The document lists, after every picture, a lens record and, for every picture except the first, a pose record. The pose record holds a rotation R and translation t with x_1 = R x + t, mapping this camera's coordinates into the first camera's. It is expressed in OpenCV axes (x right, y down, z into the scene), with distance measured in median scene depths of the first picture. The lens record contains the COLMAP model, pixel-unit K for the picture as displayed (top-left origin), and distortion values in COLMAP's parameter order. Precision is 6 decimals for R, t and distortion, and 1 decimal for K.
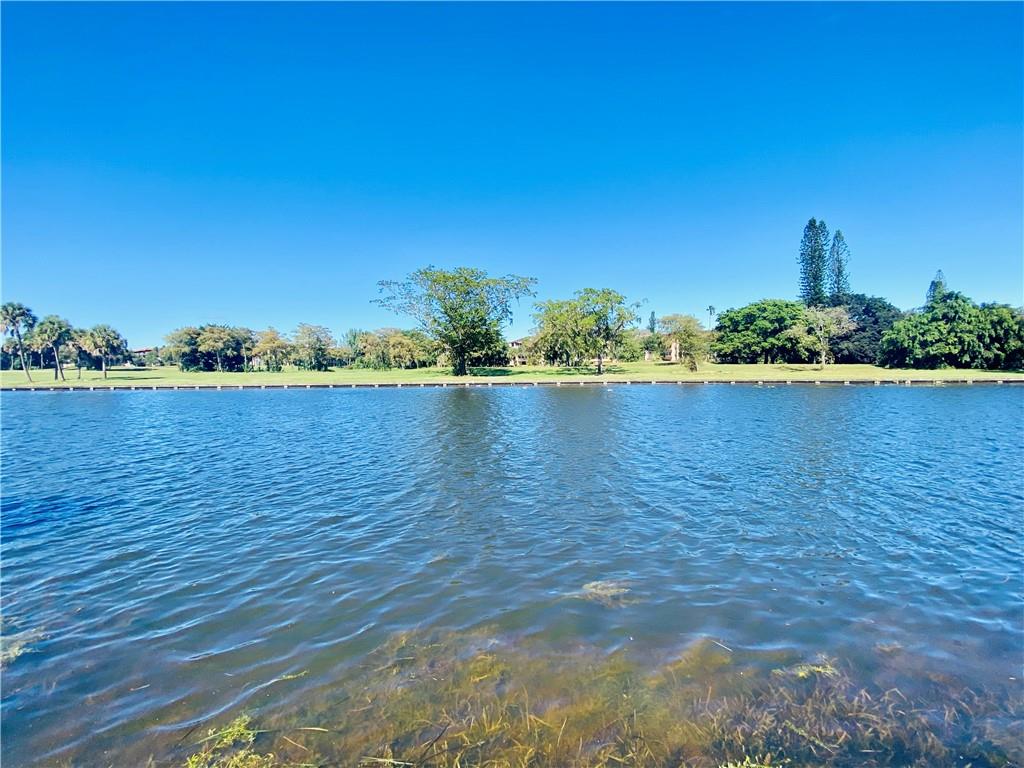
lens RADIAL K [[413.6, 0, 508.6], [0, 413.6, 383.6], [0, 0, 1]] dist [0.027538, -0.024027]
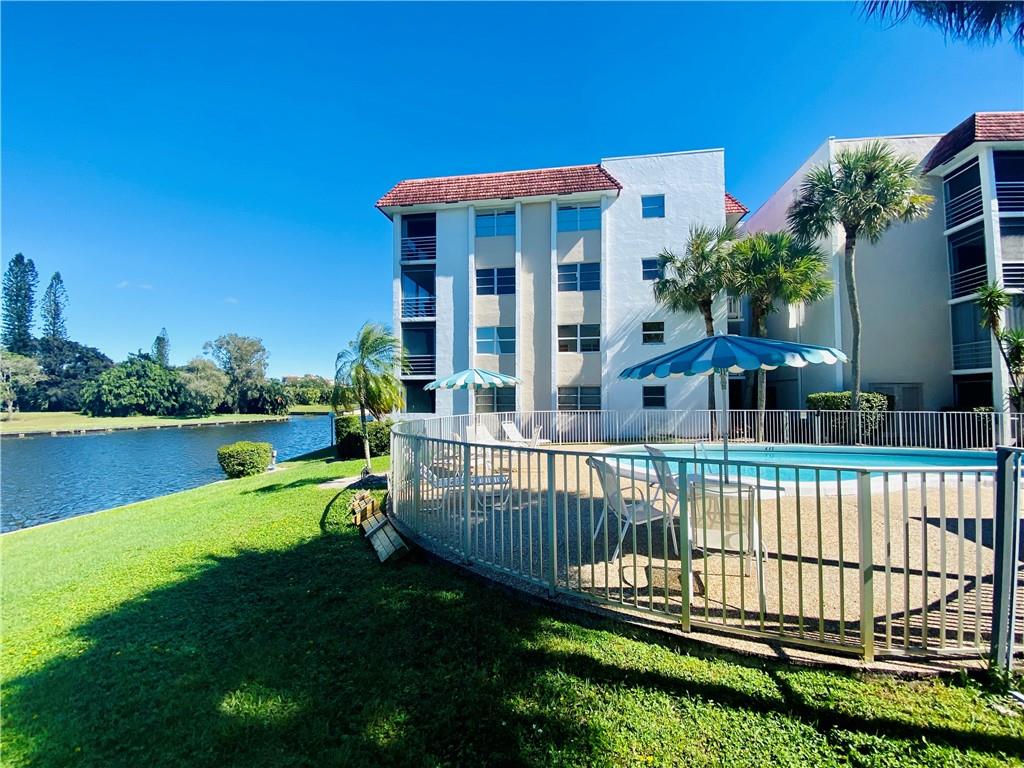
lens RADIAL K [[413.6, 0, 508.6], [0, 413.6, 383.6], [0, 0, 1]] dist [0.027538, -0.024027]
pose [[0.110984, 0.048935, 0.992617, -0.039431], [0.043528, 0.997589, -0.054047, -0.013171], [-0.992868, 0.049205, 0.108587, -0.181140]]
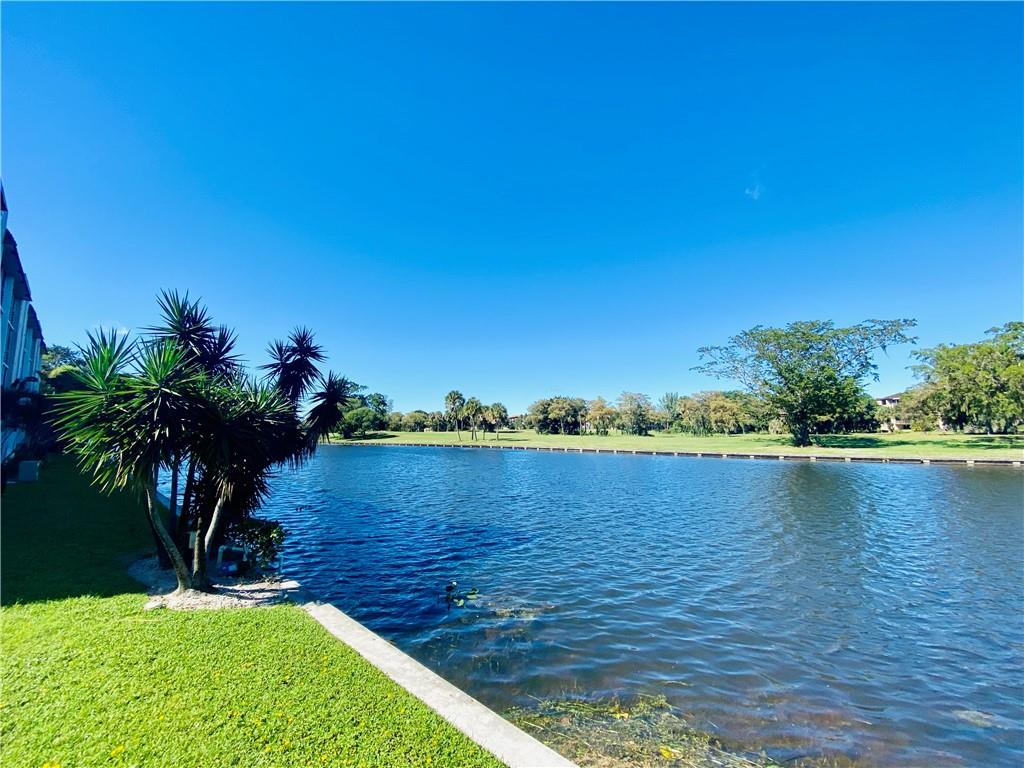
lens RADIAL K [[413.6, 0, 508.6], [0, 413.6, 383.6], [0, 0, 1]] dist [0.027538, -0.024027]
pose [[0.747952, -0.068841, -0.660173, 0.003942], [-0.030225, 0.990043, -0.137483, -0.007502], [0.663064, 0.122785, 0.738424, -0.033357]]
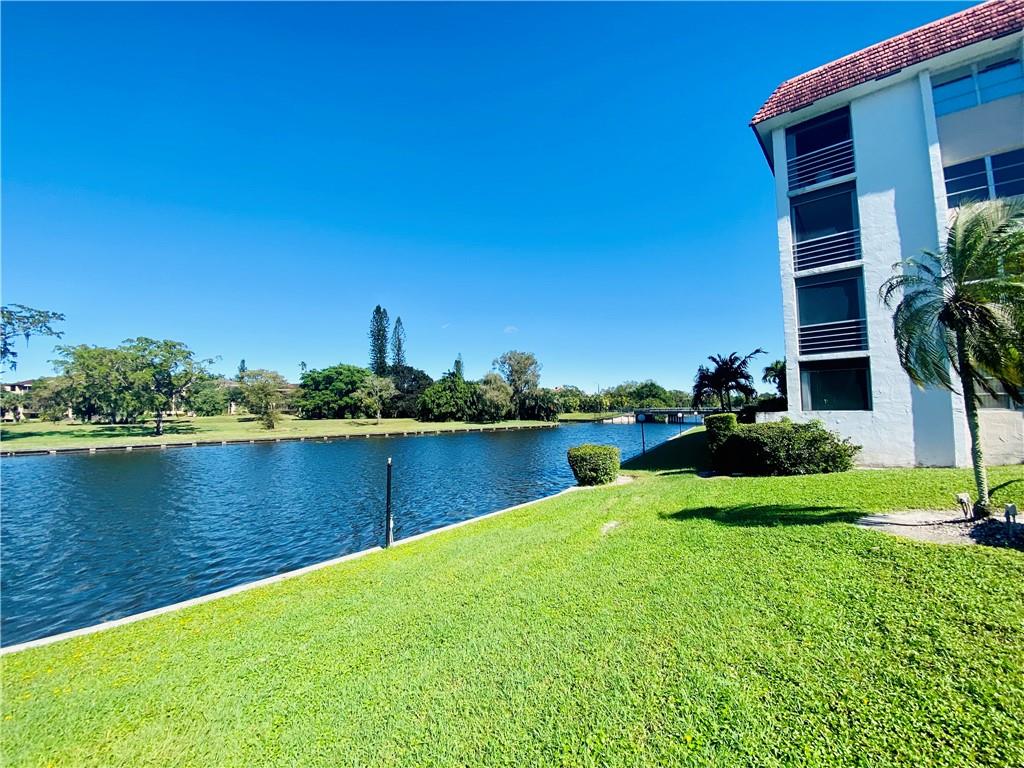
lens RADIAL K [[409.5, 0, 518.5], [0, 409.5, 384.9], [0, 0, 1]] dist [0.001699, -0.013833]
pose [[0.607036, 0.053703, 0.792858, -0.003043], [0.039440, 0.994449, -0.097554, -0.010062], [-0.793695, 0.090489, 0.601548, -0.099700]]
